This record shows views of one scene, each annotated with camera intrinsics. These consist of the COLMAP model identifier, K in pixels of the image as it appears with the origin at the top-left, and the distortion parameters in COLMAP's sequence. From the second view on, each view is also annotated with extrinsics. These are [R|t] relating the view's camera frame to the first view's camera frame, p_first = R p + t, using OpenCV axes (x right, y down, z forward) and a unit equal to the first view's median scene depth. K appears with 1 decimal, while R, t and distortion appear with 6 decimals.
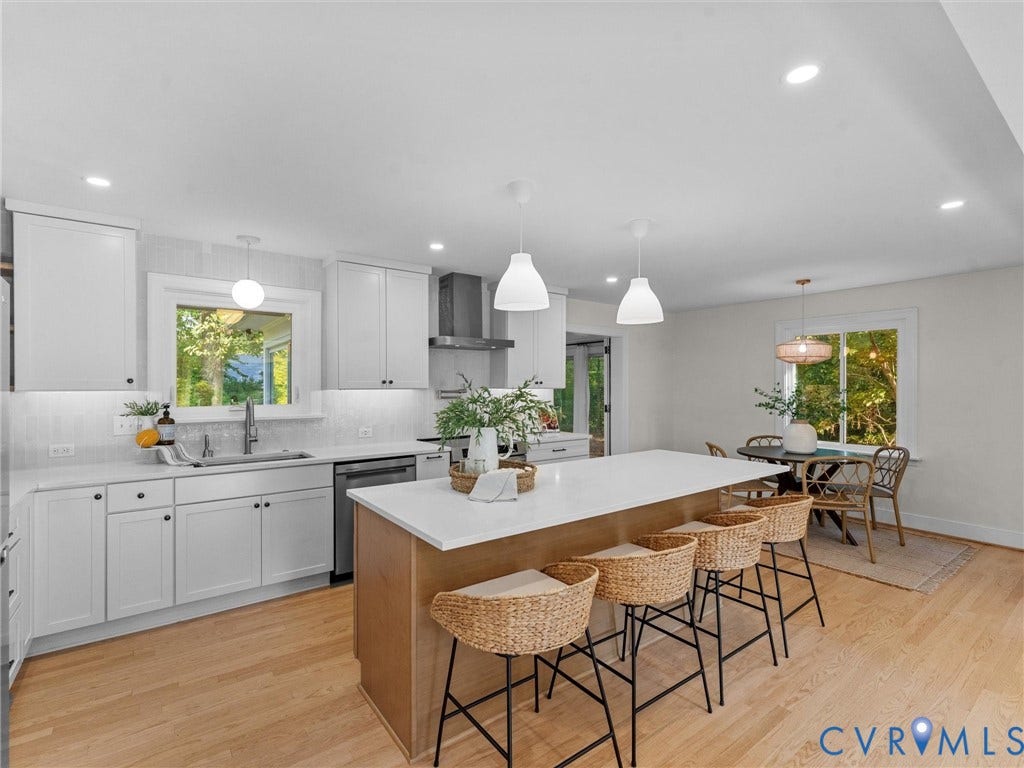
lens RADIAL K [[479.6, 0, 509.7], [0, 479.6, 385.6], [0, 0, 1]] dist [-0.000911, -0.000689]
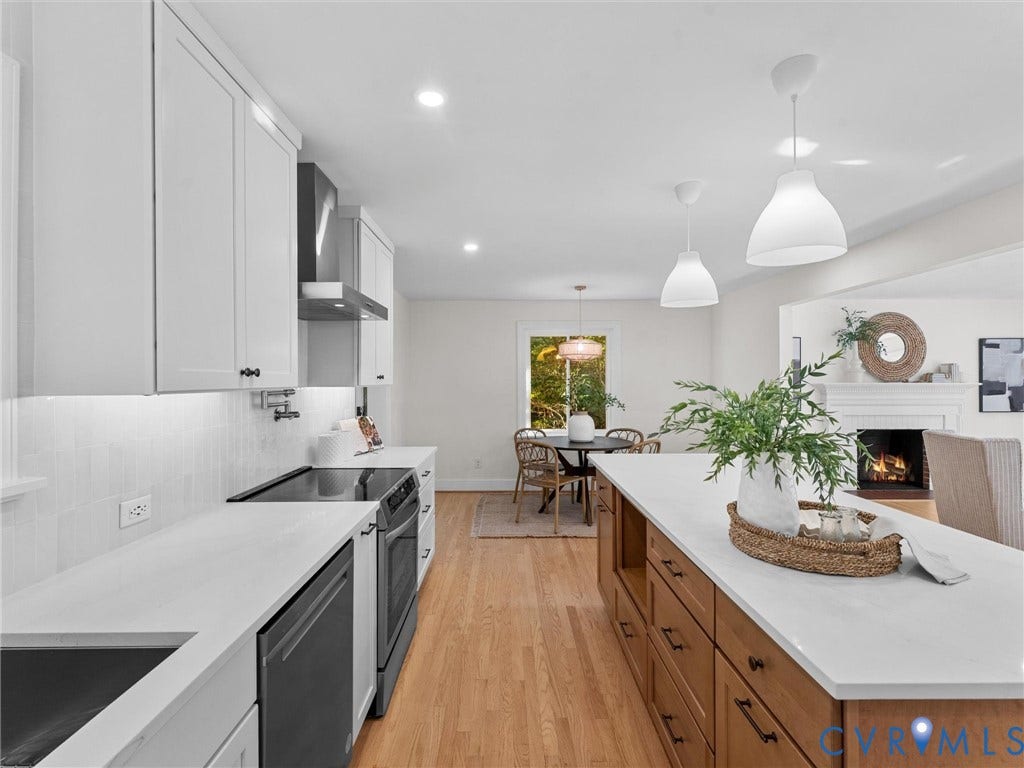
lens RADIAL K [[479.6, 0, 509.7], [0, 479.6, 385.6], [0, 0, 1]] dist [-0.000911, -0.000689]
pose [[0.587784, -0.010655, 0.808948, -0.470806], [0.005263, 0.999942, 0.009347, 0.000060], [-0.809001, -0.001236, 0.587806, 0.581342]]
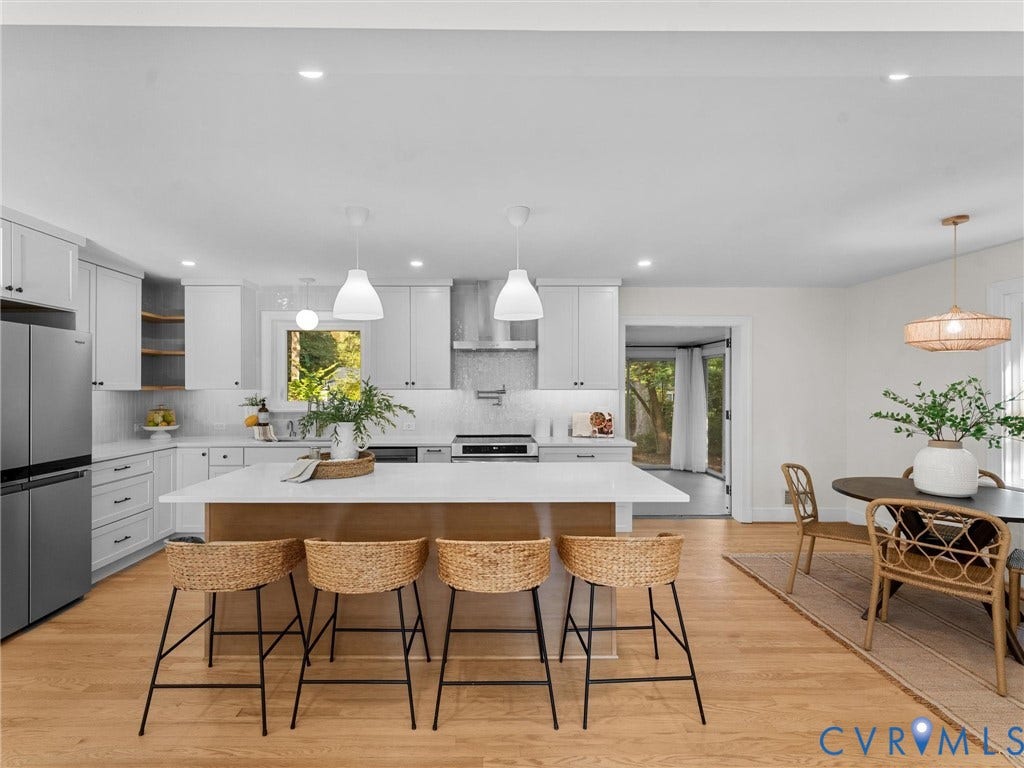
lens RADIAL K [[478.2, 0, 490.4], [0, 478.2, 386.8], [0, 0, 1]] dist [-0.000505, -0.000048]
pose [[0.807935, 0.000748, -0.589272, 0.596676], [-0.000810, 1.000000, 0.000159, 0.000526], [0.589272, 0.000349, 0.807935, 0.173373]]
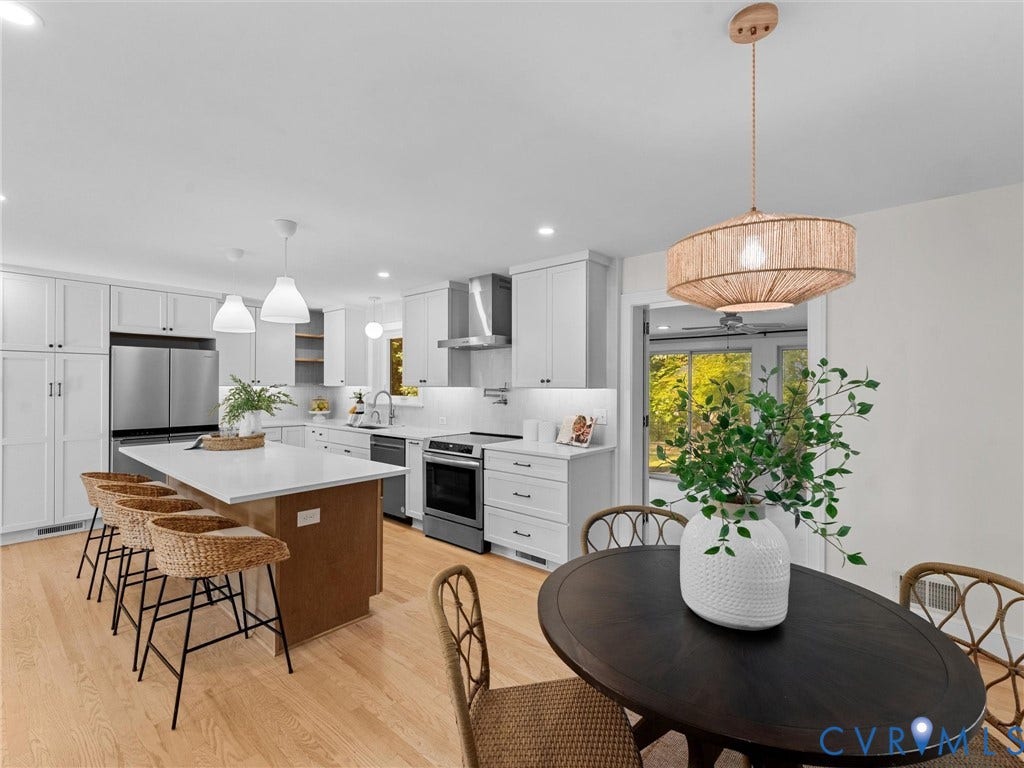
lens RADIAL K [[471.0, 0, 513.8], [0, 471.0, 384.7], [0, 0, 1]] dist [-0.000329, -0.000571]
pose [[0.213855, 0.001874, -0.976864, 1.043919], [-0.004529, 0.999989, 0.000927, -0.000432], [0.976855, 0.004226, 0.213861, 0.976667]]
